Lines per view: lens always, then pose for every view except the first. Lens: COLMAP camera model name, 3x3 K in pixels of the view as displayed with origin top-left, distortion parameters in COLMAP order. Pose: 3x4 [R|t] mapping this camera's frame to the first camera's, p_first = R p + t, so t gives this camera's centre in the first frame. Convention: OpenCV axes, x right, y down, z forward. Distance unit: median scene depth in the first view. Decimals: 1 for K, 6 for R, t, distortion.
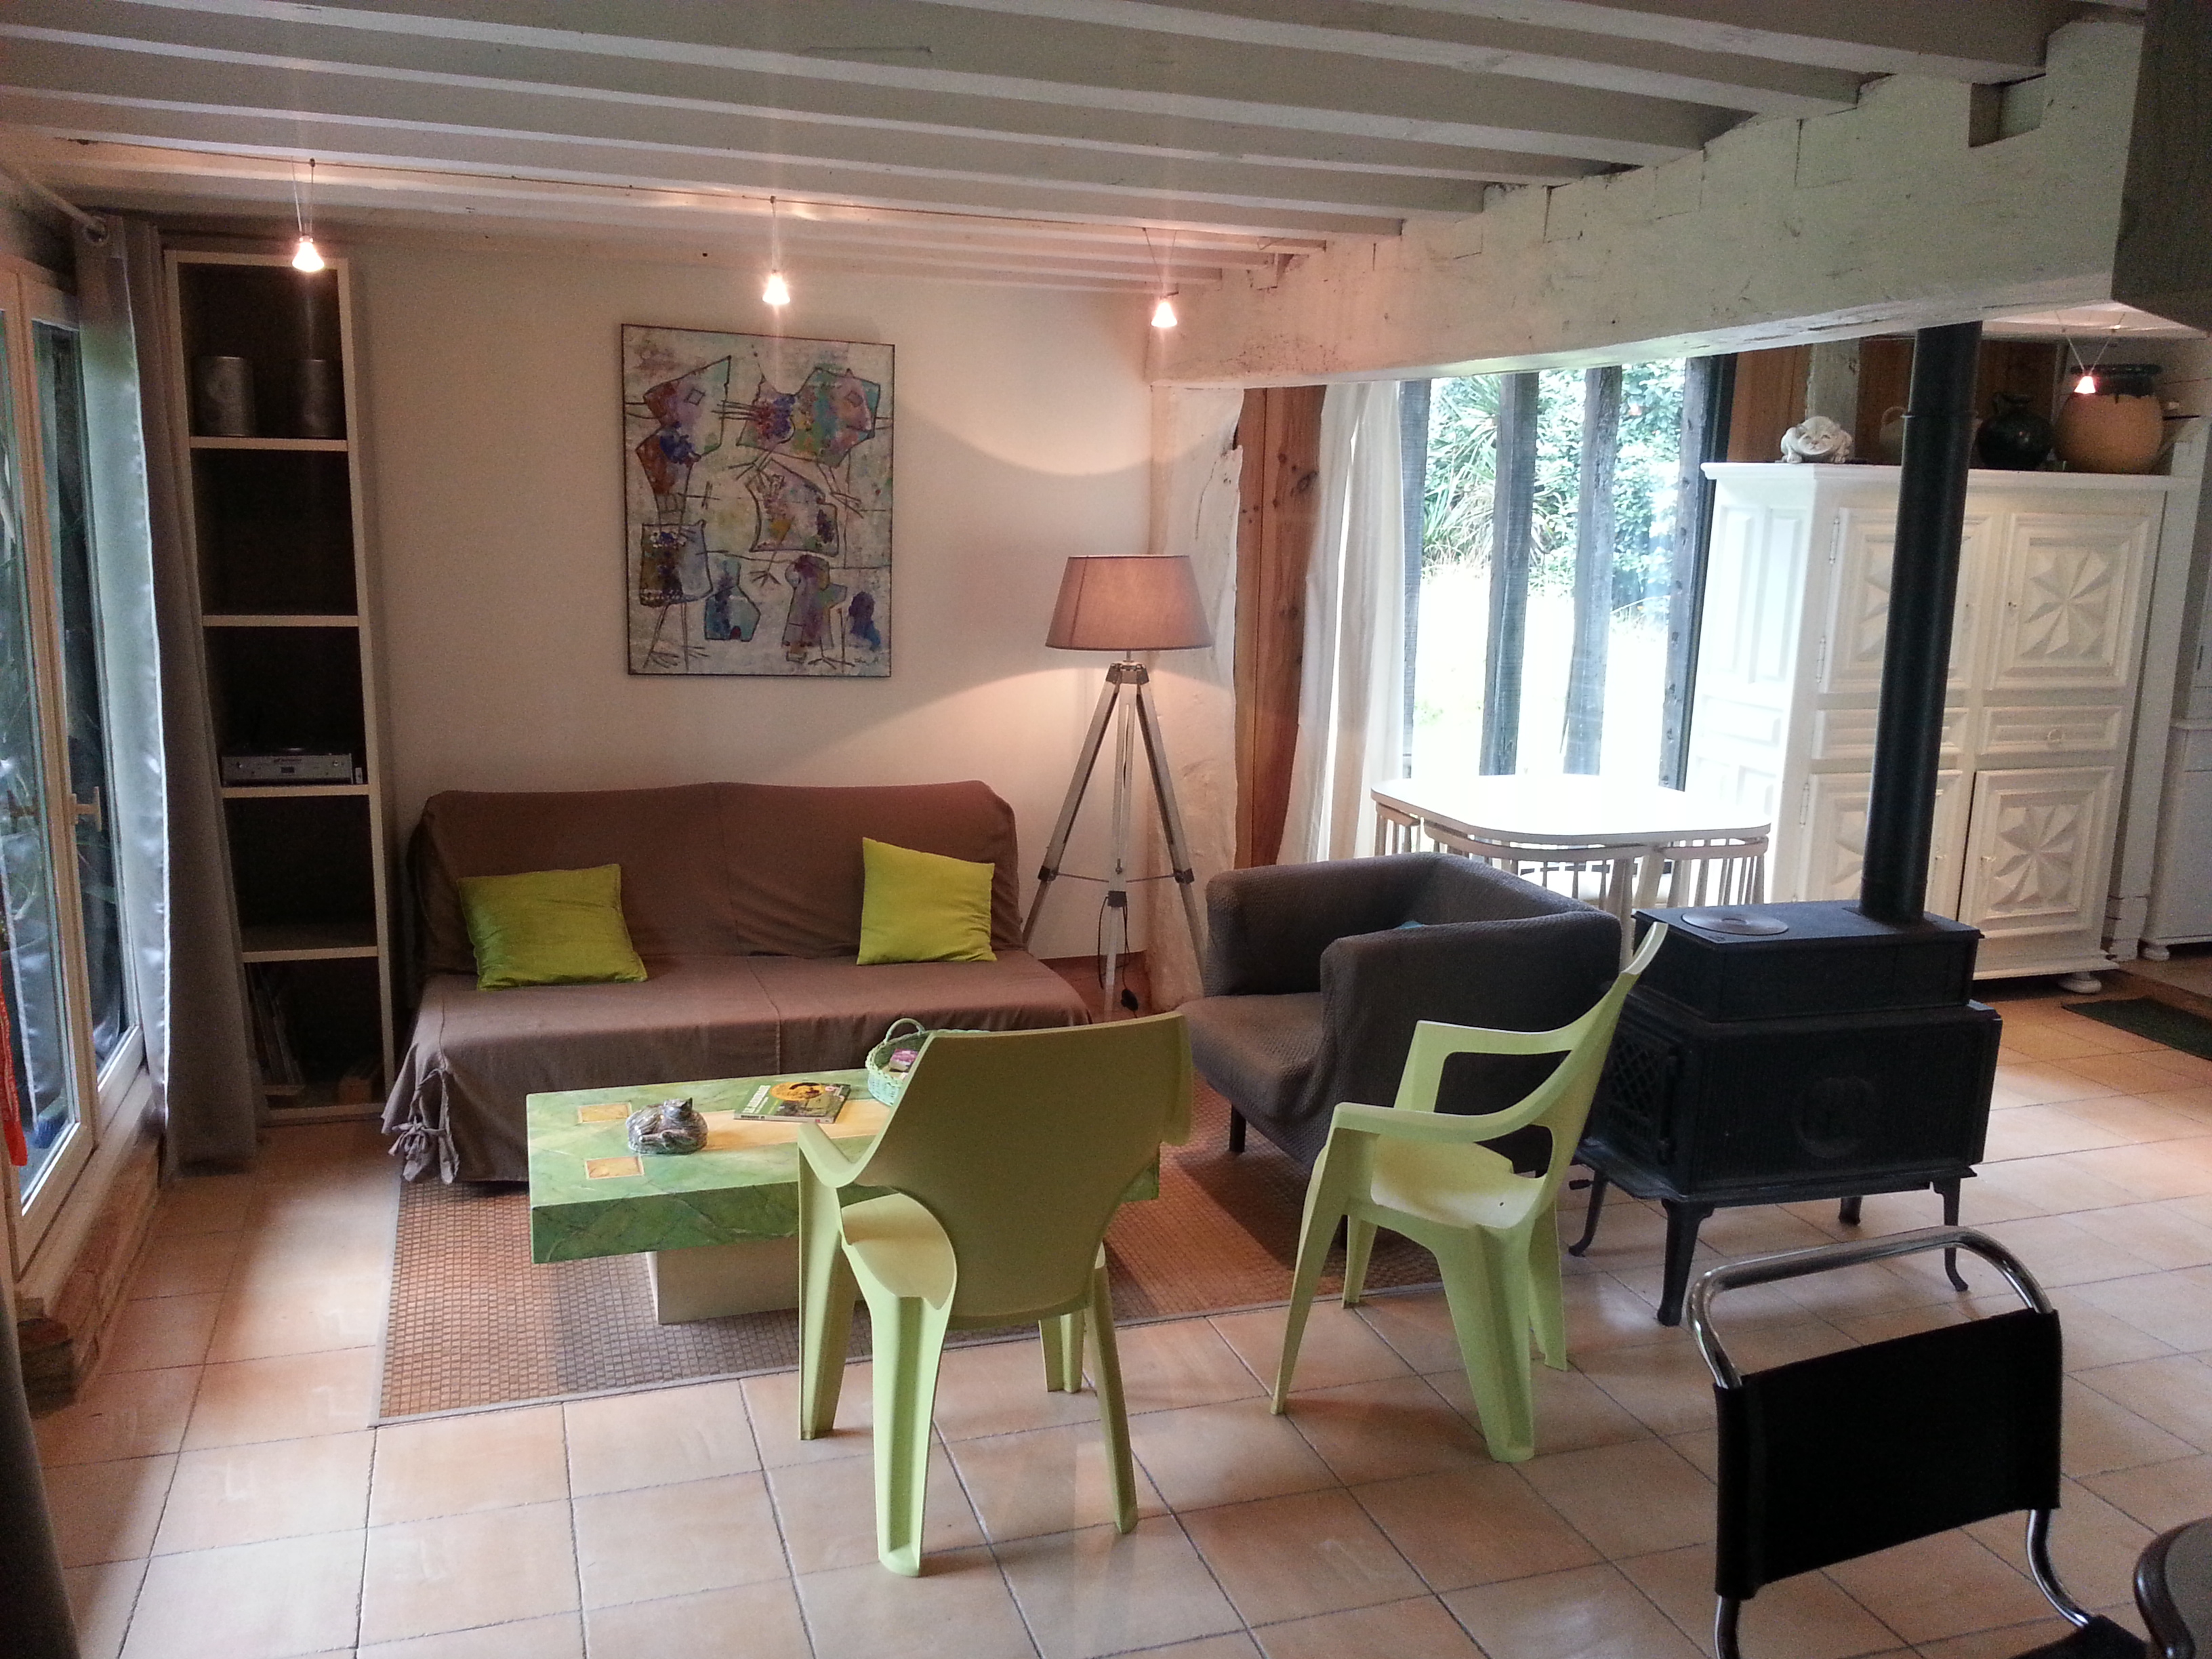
lens RADIAL K [[1816.5, 0, 1105.3], [0, 1816.5, 822.4], [0, 0, 1]] dist [0.017714, -0.001541]
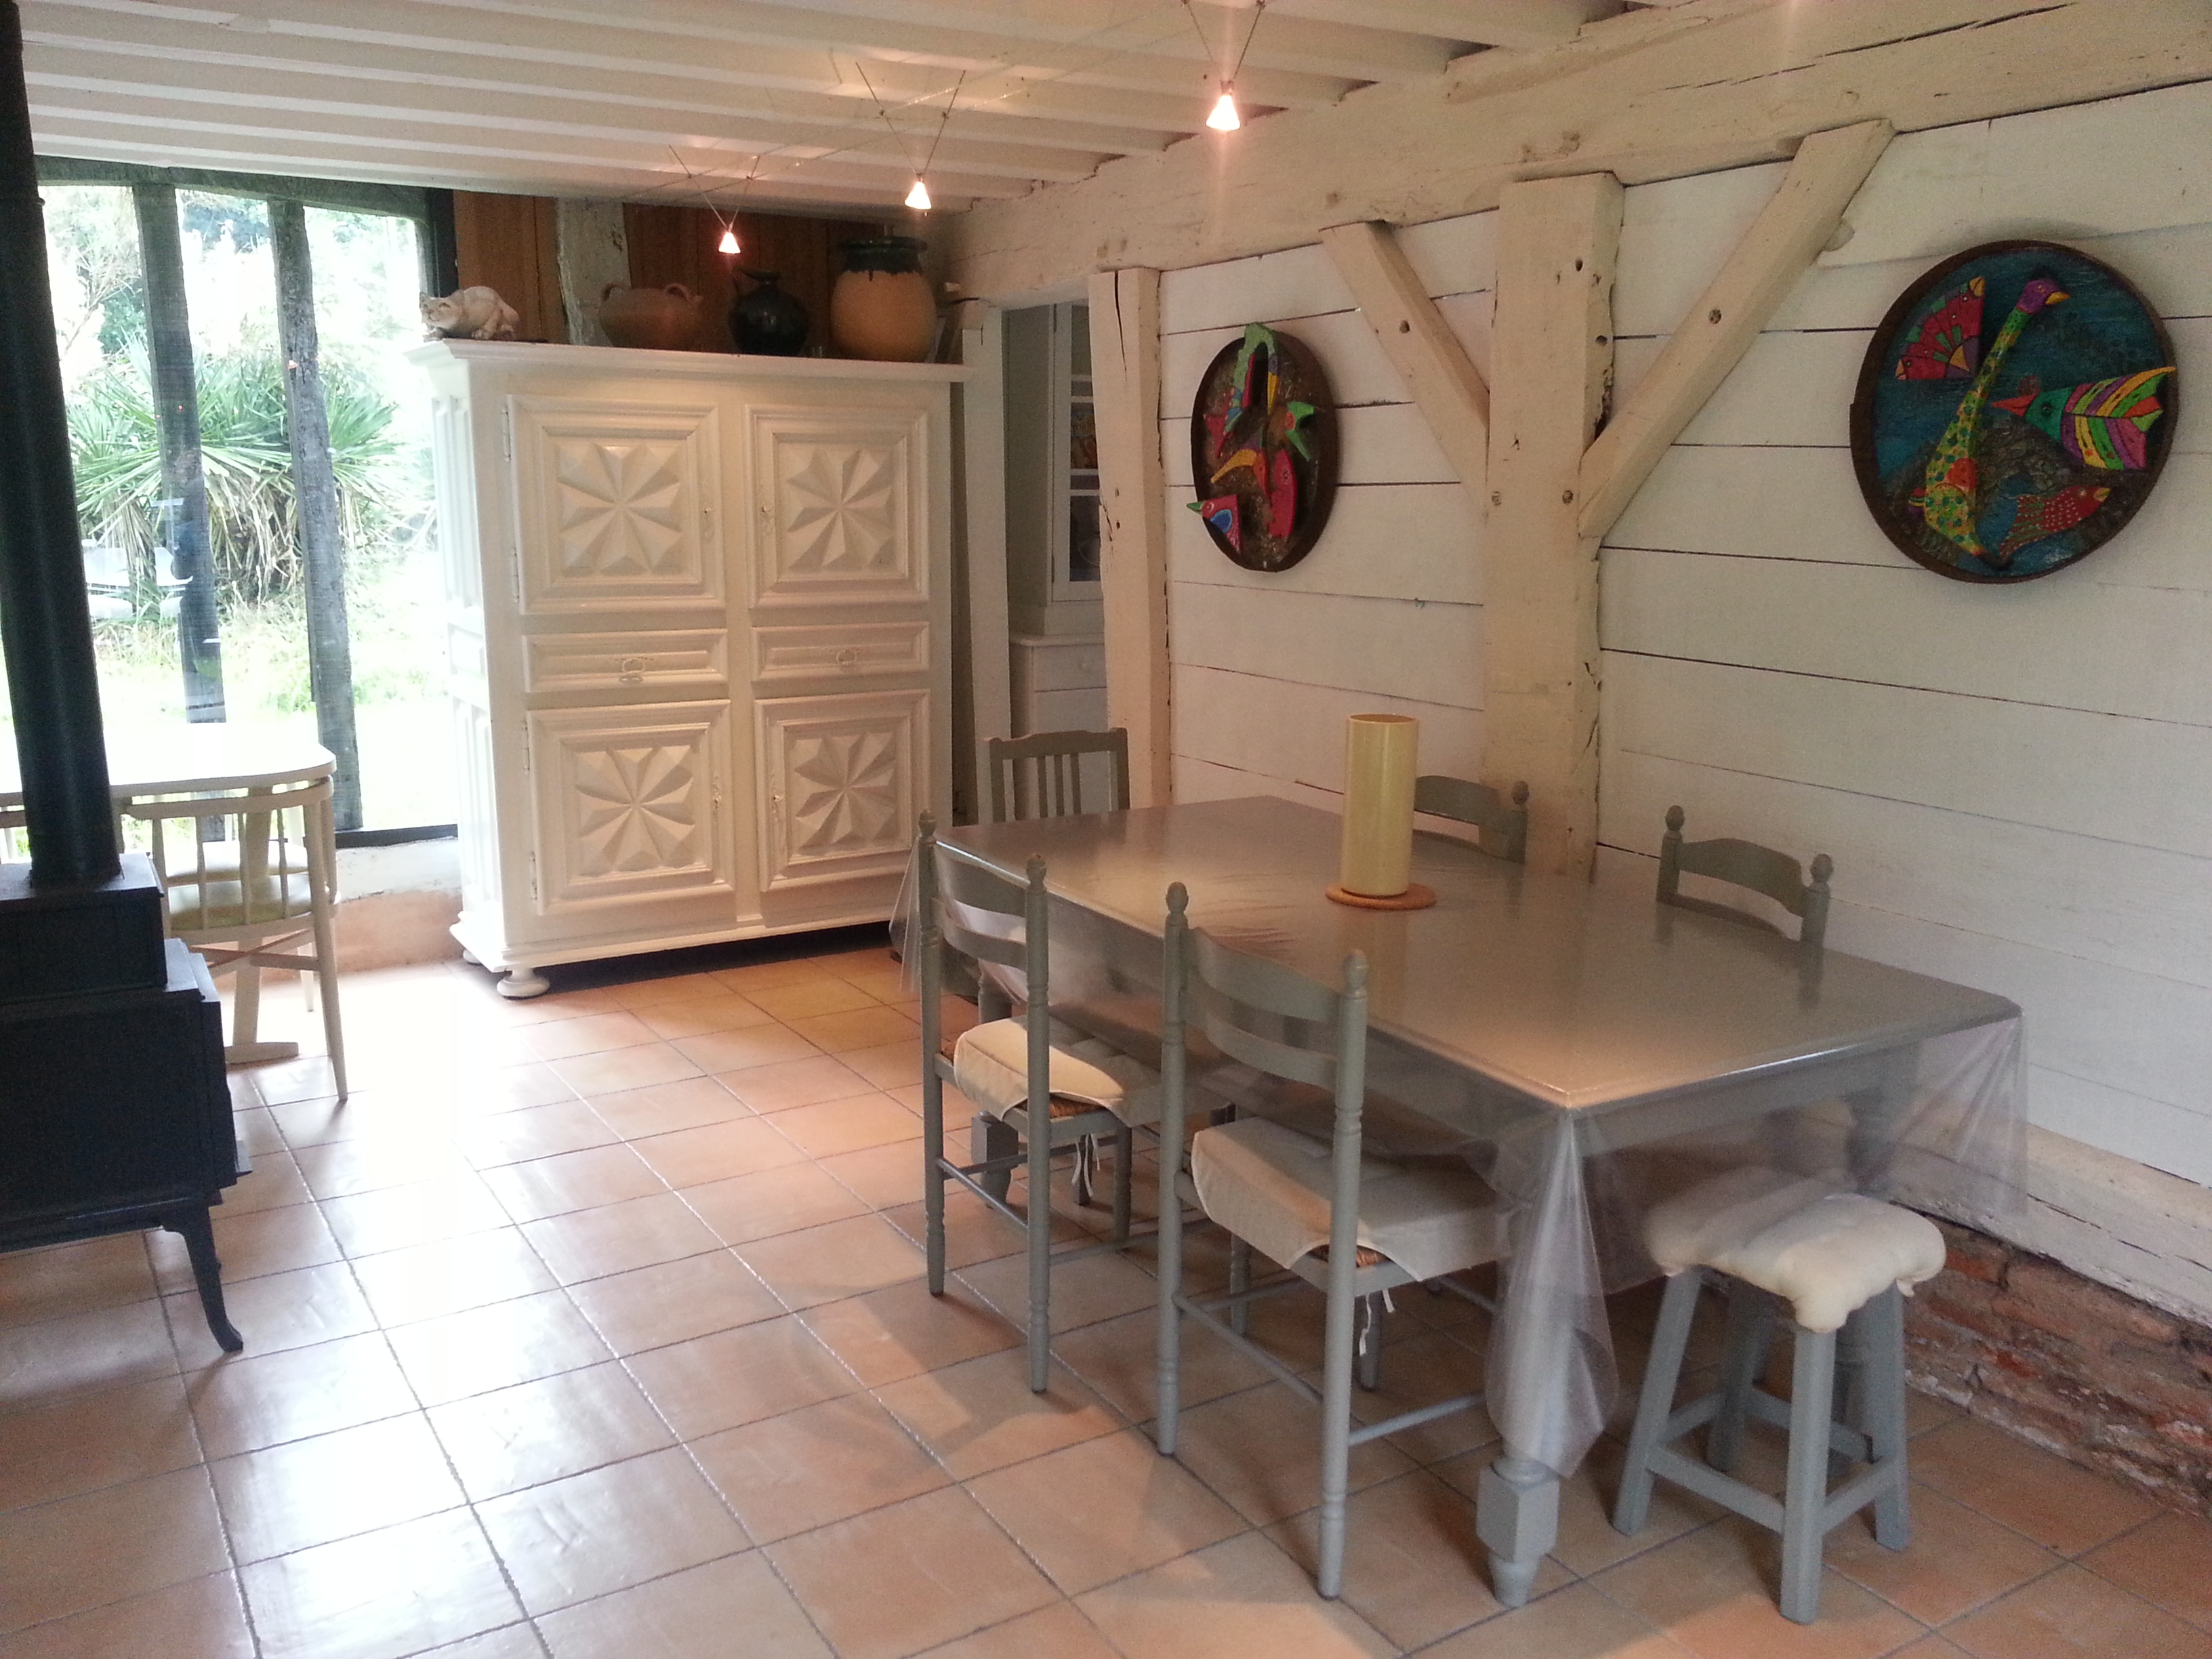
lens RADIAL K [[1816.5, 0, 1105.2], [0, 1816.5, 839.3], [0, 0, 1]] dist [0.017714, -0.001541]
pose [[0.974351, -0.059619, 0.216994, 0.448013], [0.054733, 0.998095, 0.028463, 0.023811], [-0.218277, -0.015856, 0.975758, 0.099608]]
